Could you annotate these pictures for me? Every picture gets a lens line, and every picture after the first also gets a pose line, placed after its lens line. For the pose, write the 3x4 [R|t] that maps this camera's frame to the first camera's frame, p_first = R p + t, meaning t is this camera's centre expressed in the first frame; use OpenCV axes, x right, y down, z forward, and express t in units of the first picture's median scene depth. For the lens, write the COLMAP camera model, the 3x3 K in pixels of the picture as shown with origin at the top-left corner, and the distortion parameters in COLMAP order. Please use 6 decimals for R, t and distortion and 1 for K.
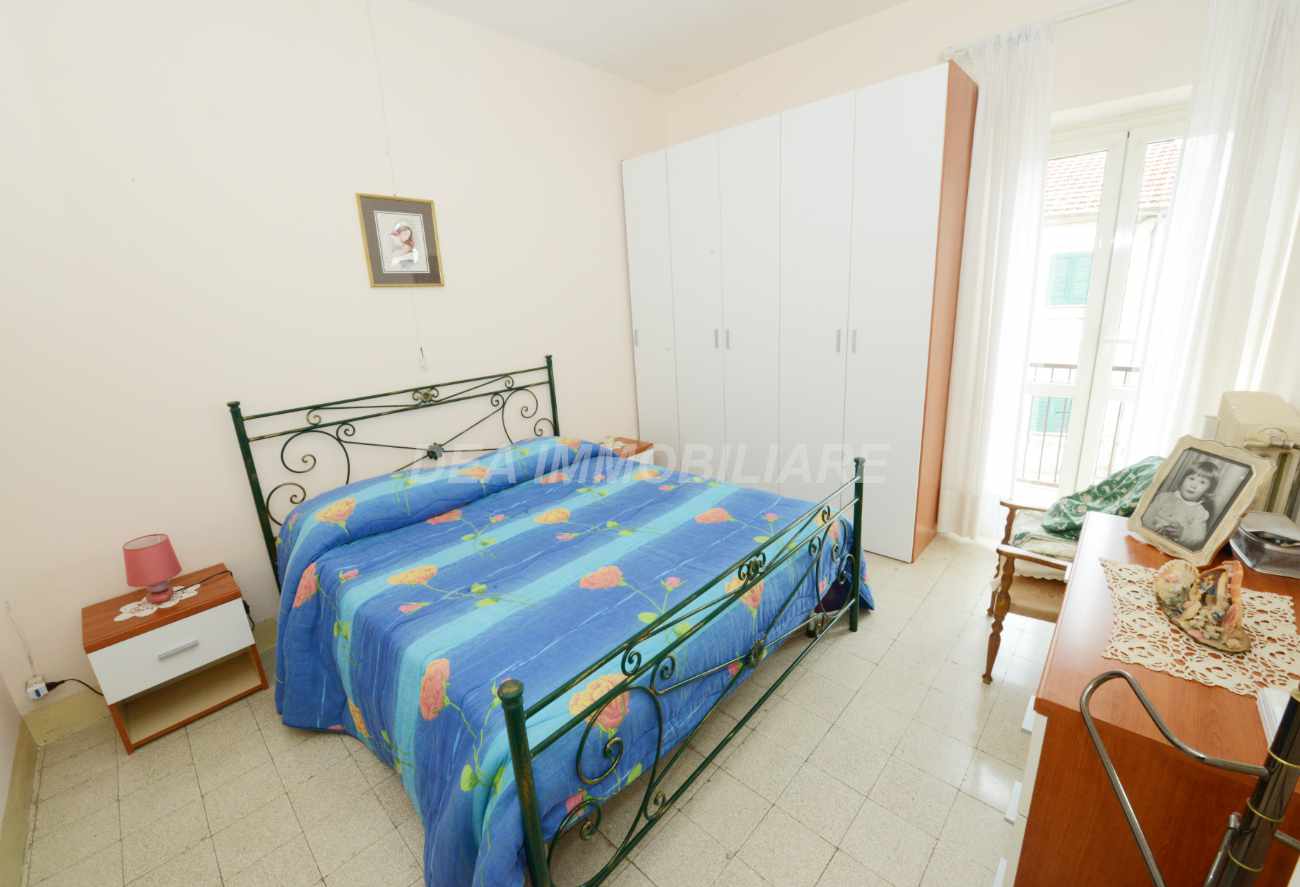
lens RADIAL K [[522.1, 0, 655.3], [0, 522.1, 443.7], [0, 0, 1]] dist [-0.013861, -0.000239]
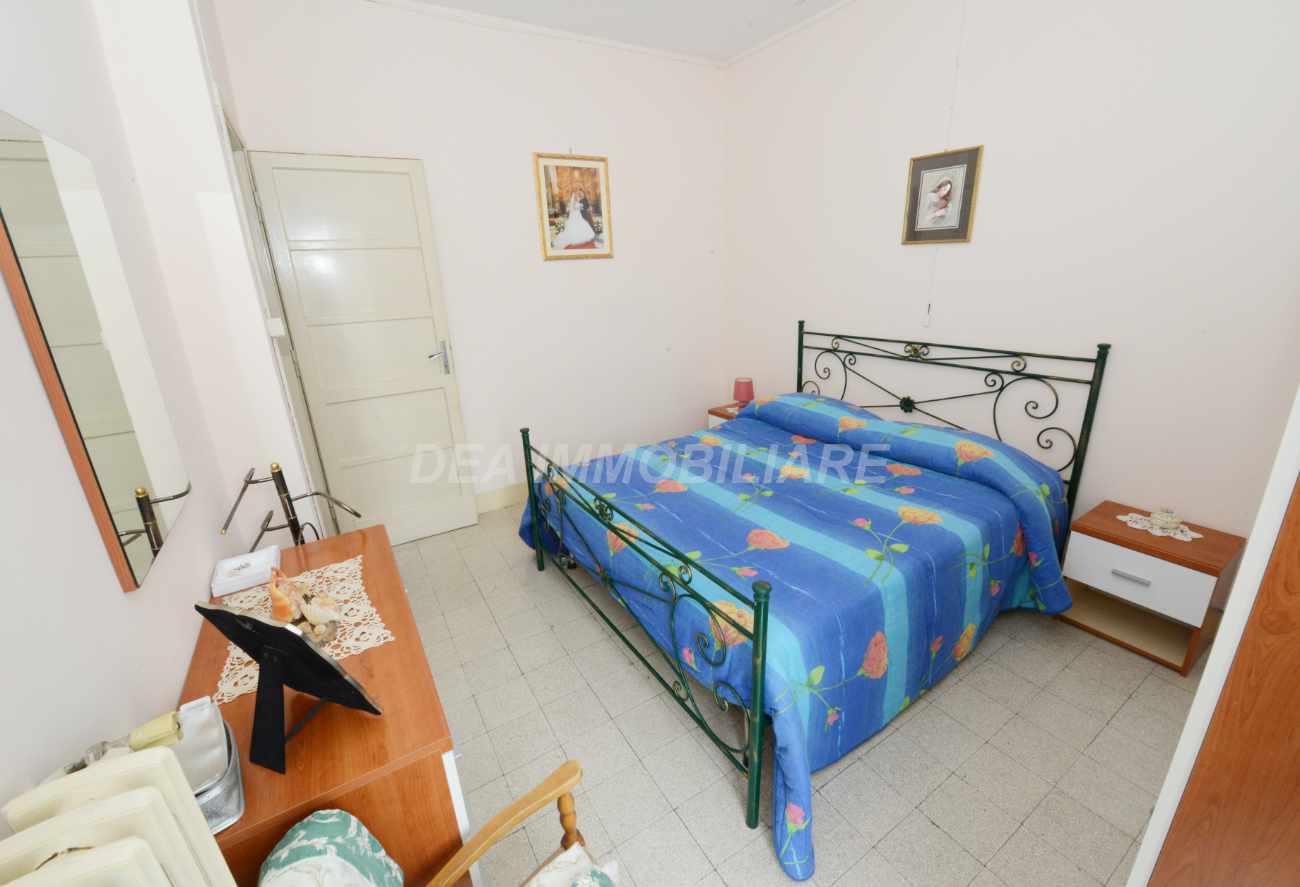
lens RADIAL K [[522.1, 0, 656.3], [0, 522.1, 436.3], [0, 0, 1]] dist [-0.013861, -0.000239]
pose [[-0.250101, 0.347169, -0.903838, 0.701245], [-0.224286, 0.887340, 0.402894, -0.250472], [0.941884, 0.303482, -0.144059, 0.740673]]
